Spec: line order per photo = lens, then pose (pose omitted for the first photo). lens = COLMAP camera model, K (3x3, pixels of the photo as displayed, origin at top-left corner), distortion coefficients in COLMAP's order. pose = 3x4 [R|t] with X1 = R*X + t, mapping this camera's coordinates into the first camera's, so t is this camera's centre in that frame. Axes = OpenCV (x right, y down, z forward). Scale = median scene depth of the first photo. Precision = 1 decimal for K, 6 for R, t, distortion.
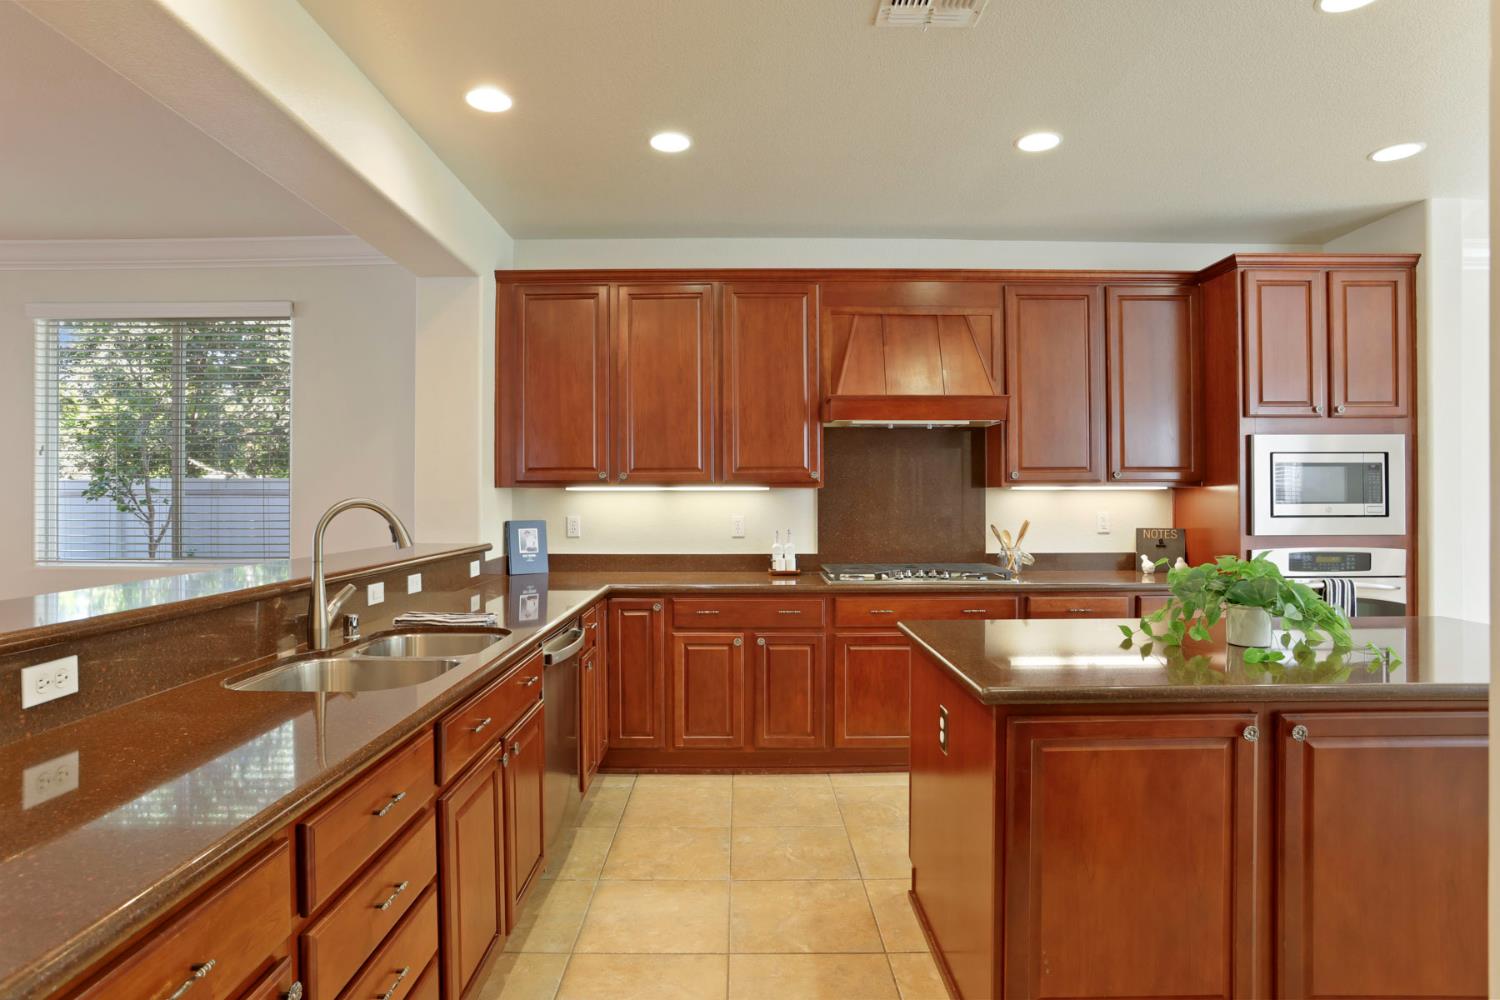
lens RADIAL K [[845.2, 0, 751.1], [0, 845.2, 489.2], [0, 0, 1]] dist [-0.060882, -0.000335]
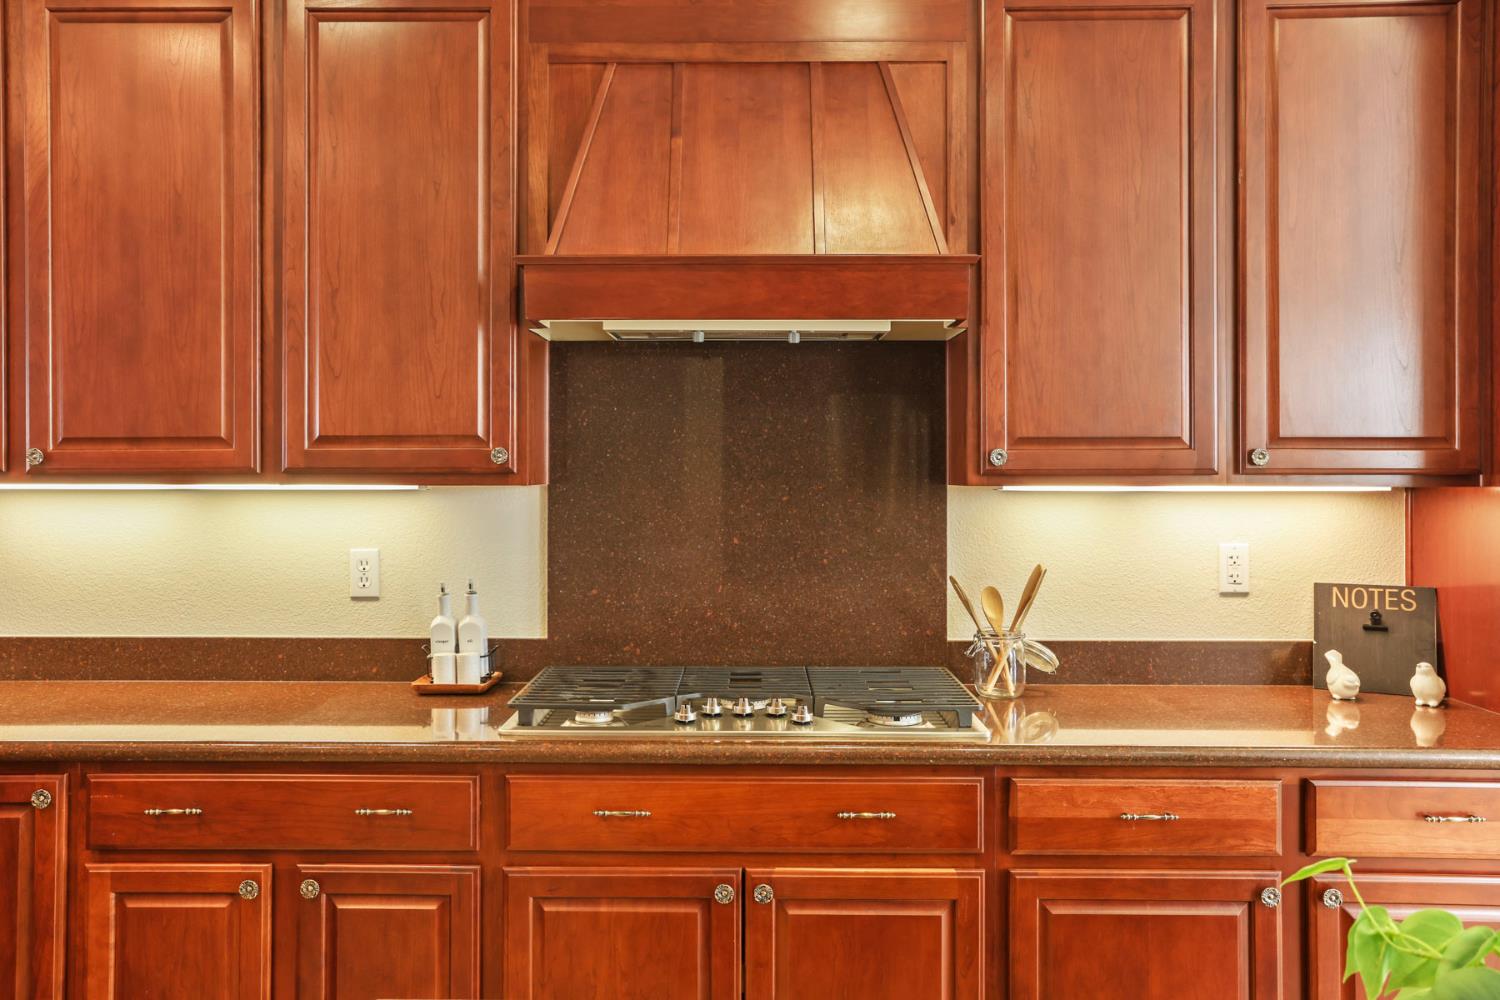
lens RADIAL K [[1263.0, 0, 749.4], [0, 1263.0, 457.4], [0, 0, 1]] dist [0.000297, 0.005526]
pose [[0.999823, 0.003677, -0.018473, 0.205139], [-0.003674, 0.999993, 0.000208, -0.016557], [0.018474, -0.000140, 0.999829, 0.391118]]
